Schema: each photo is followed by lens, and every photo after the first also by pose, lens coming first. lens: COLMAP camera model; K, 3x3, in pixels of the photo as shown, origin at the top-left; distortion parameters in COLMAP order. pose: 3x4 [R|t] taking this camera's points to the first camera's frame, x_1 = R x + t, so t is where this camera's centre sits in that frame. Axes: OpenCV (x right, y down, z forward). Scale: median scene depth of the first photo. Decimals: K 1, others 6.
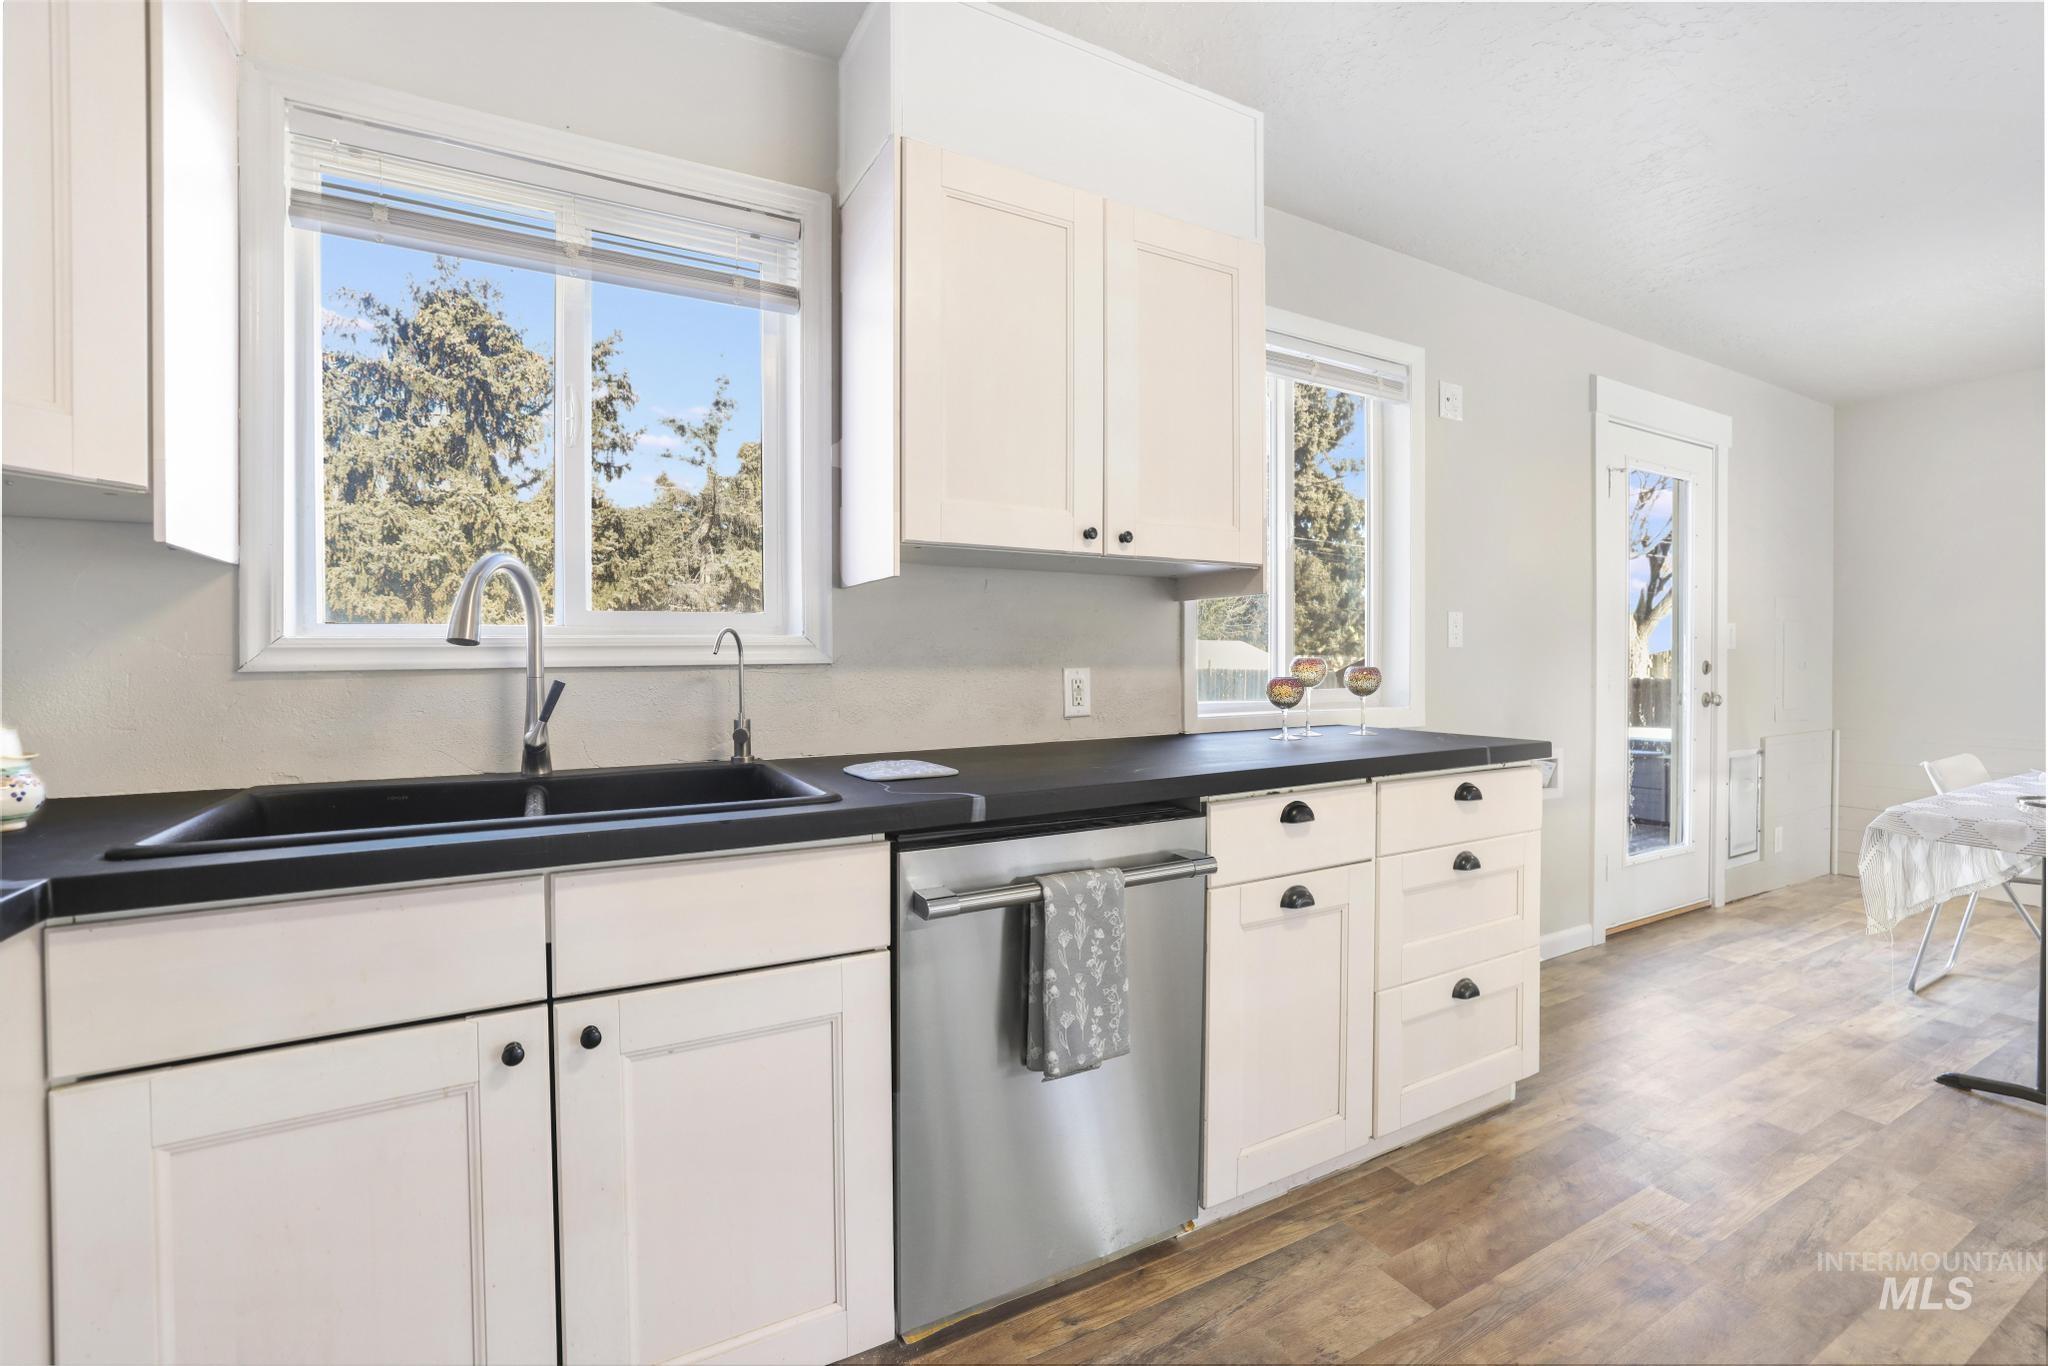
lens RADIAL K [[997.9, 0, 1014.1], [0, 997.9, 671.2], [0, 0, 1]] dist [-0.005608, -0.000885]
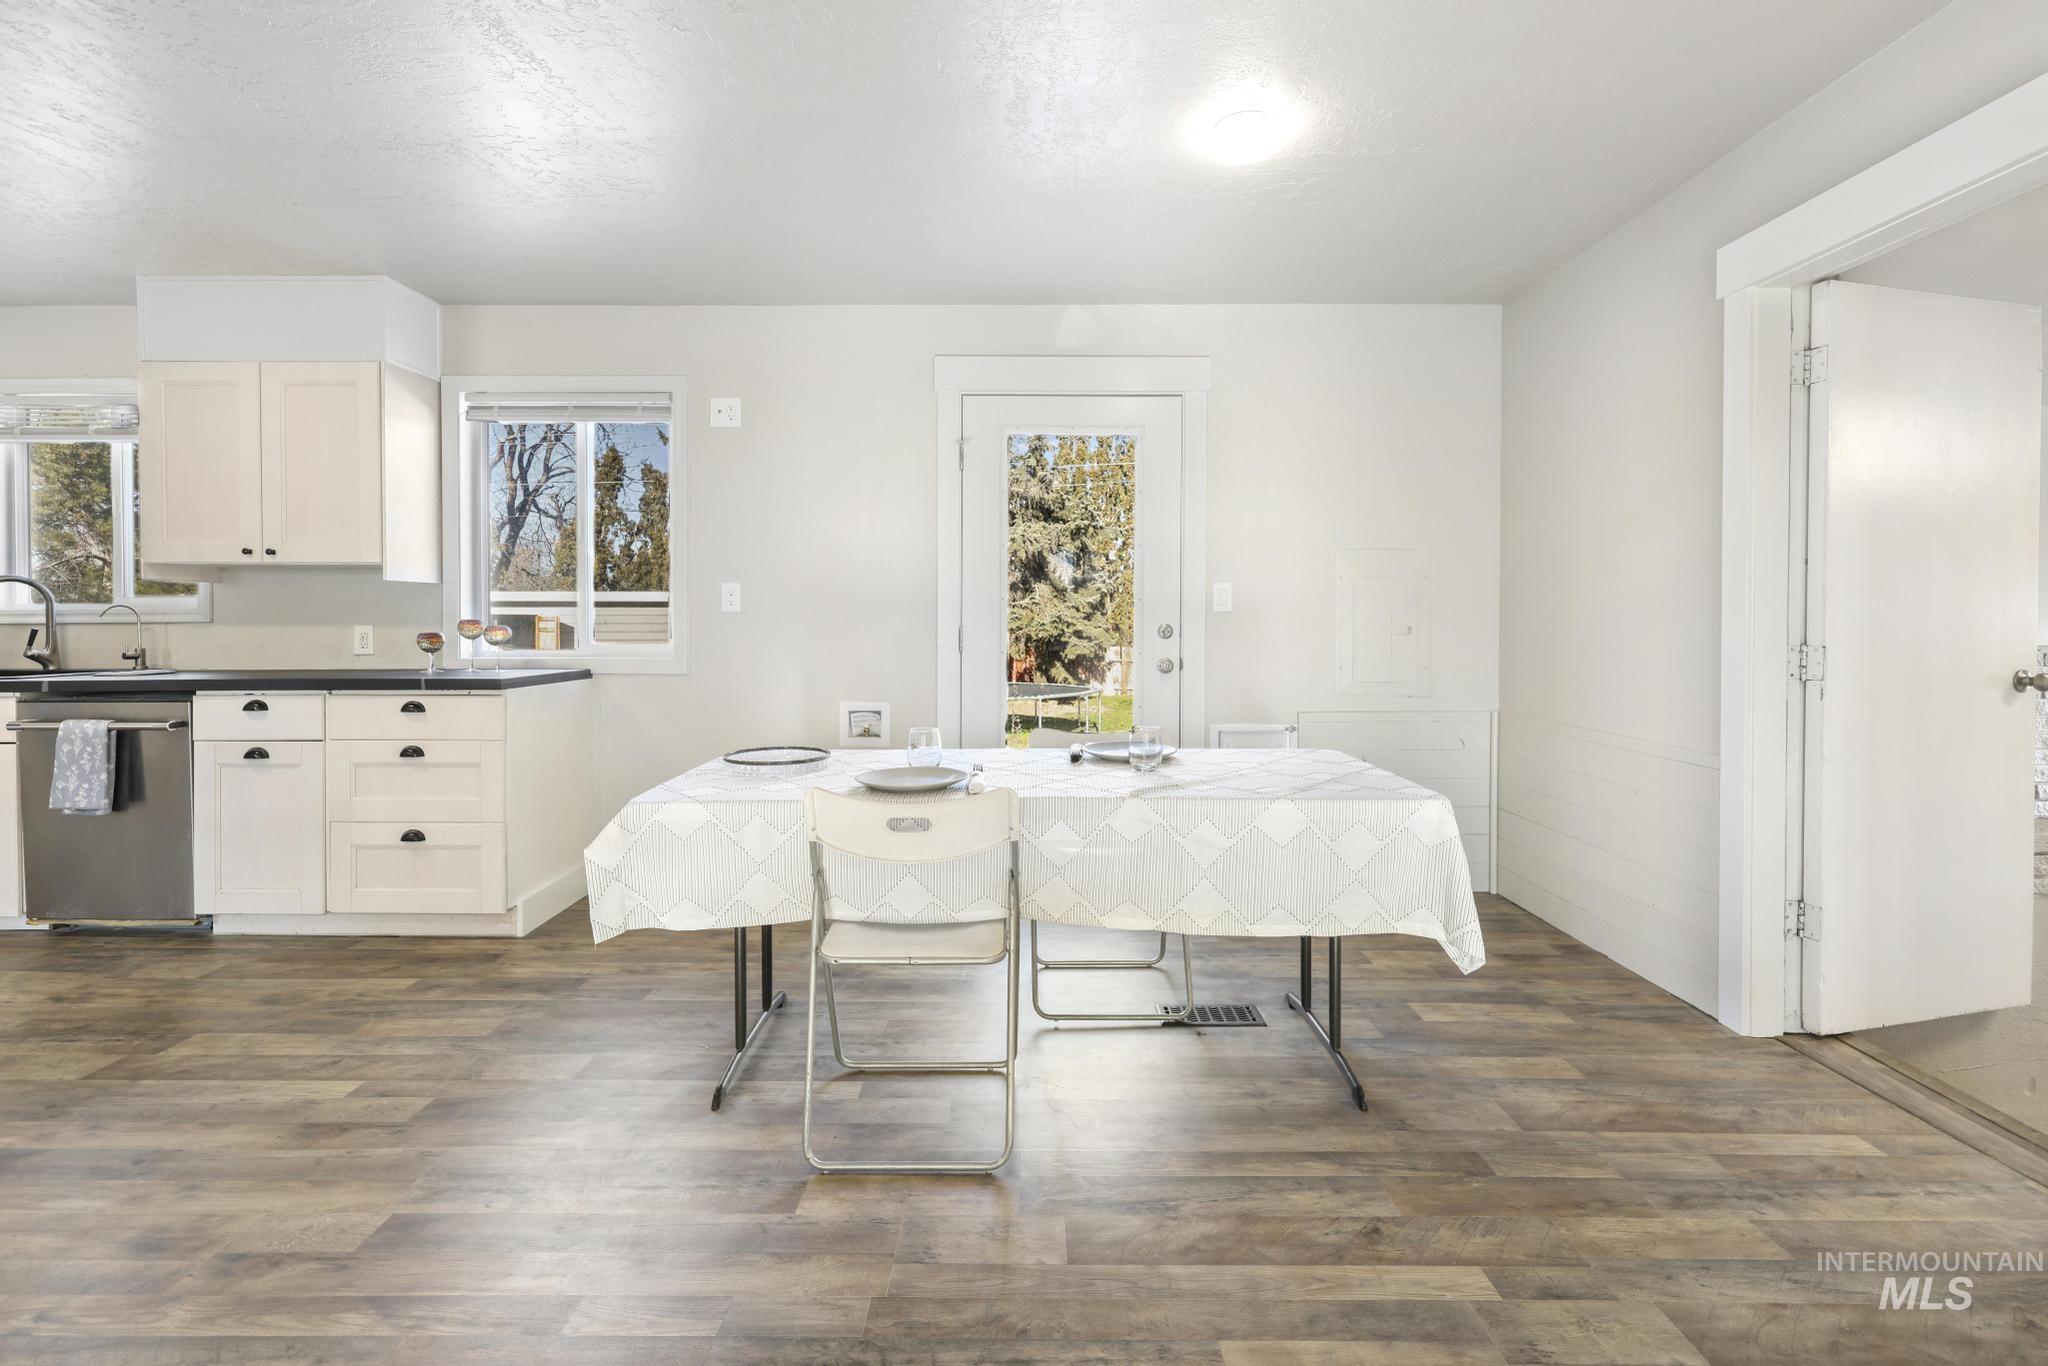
lens RADIAL K [[997.9, 0, 1085.8], [0, 997.9, 635.2], [0, 0, 1]] dist [-0.005608, -0.000885]
pose [[0.830365, 0.011346, -0.557104, 2.152198], [-0.009123, 0.999935, 0.006766, -0.009438], [0.557145, -0.000535, 0.830415, 0.309634]]
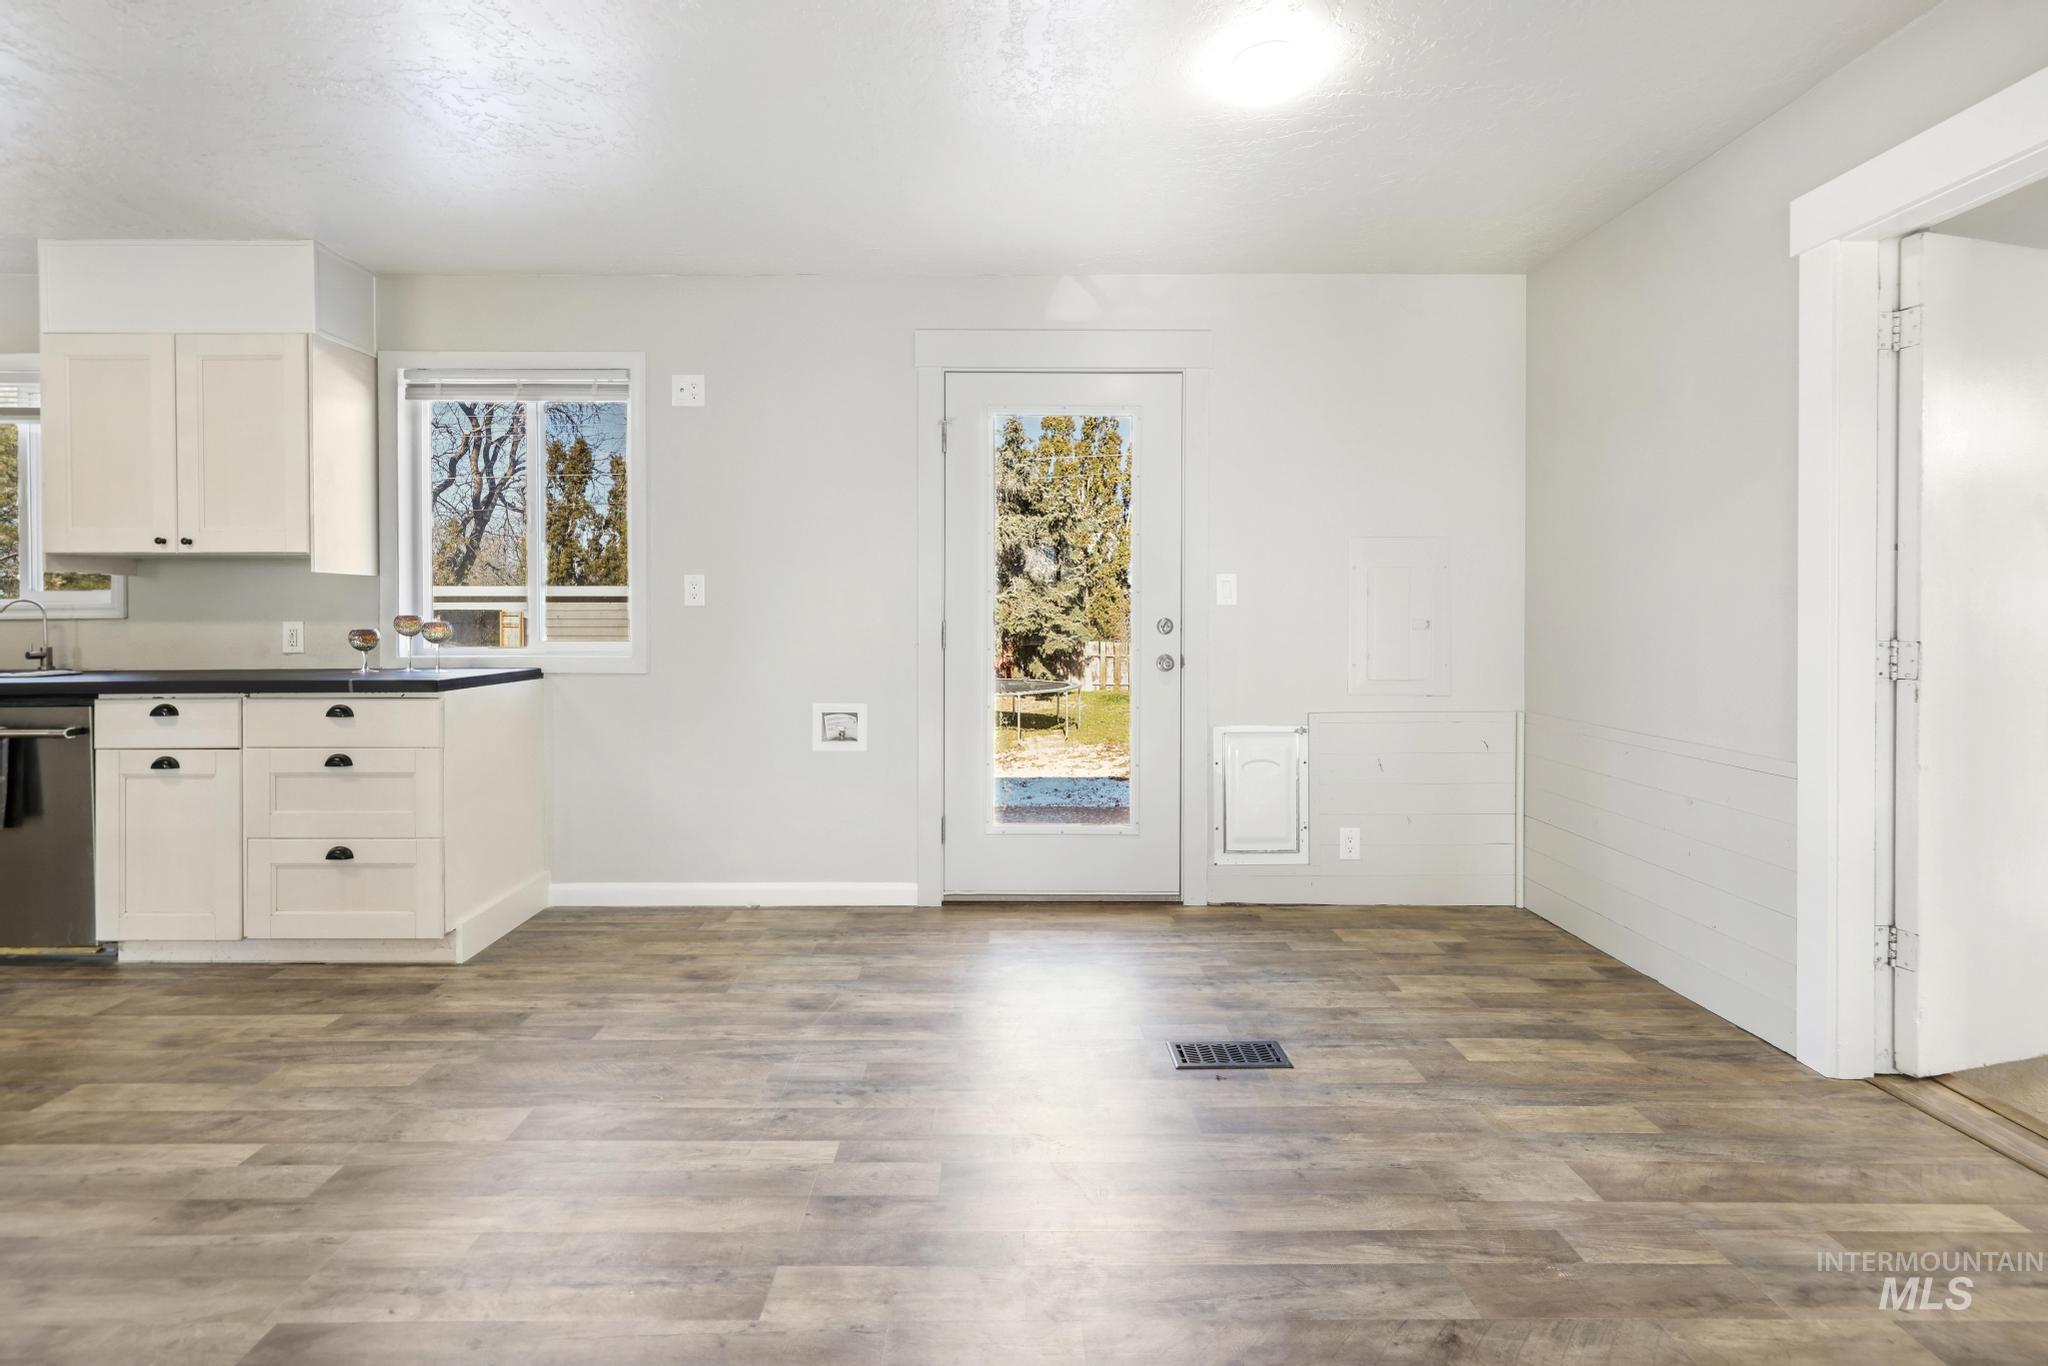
lens RADIAL K [[997.9, 0, 1081.7], [0, 997.9, 626.0], [0, 0, 1]] dist [-0.005608, -0.000885]
pose [[0.842013, 0.007588, -0.539403, 2.062558], [-0.007064, 0.999970, 0.003040, -0.009793], [0.539411, 0.001251, 0.842042, 0.392448]]
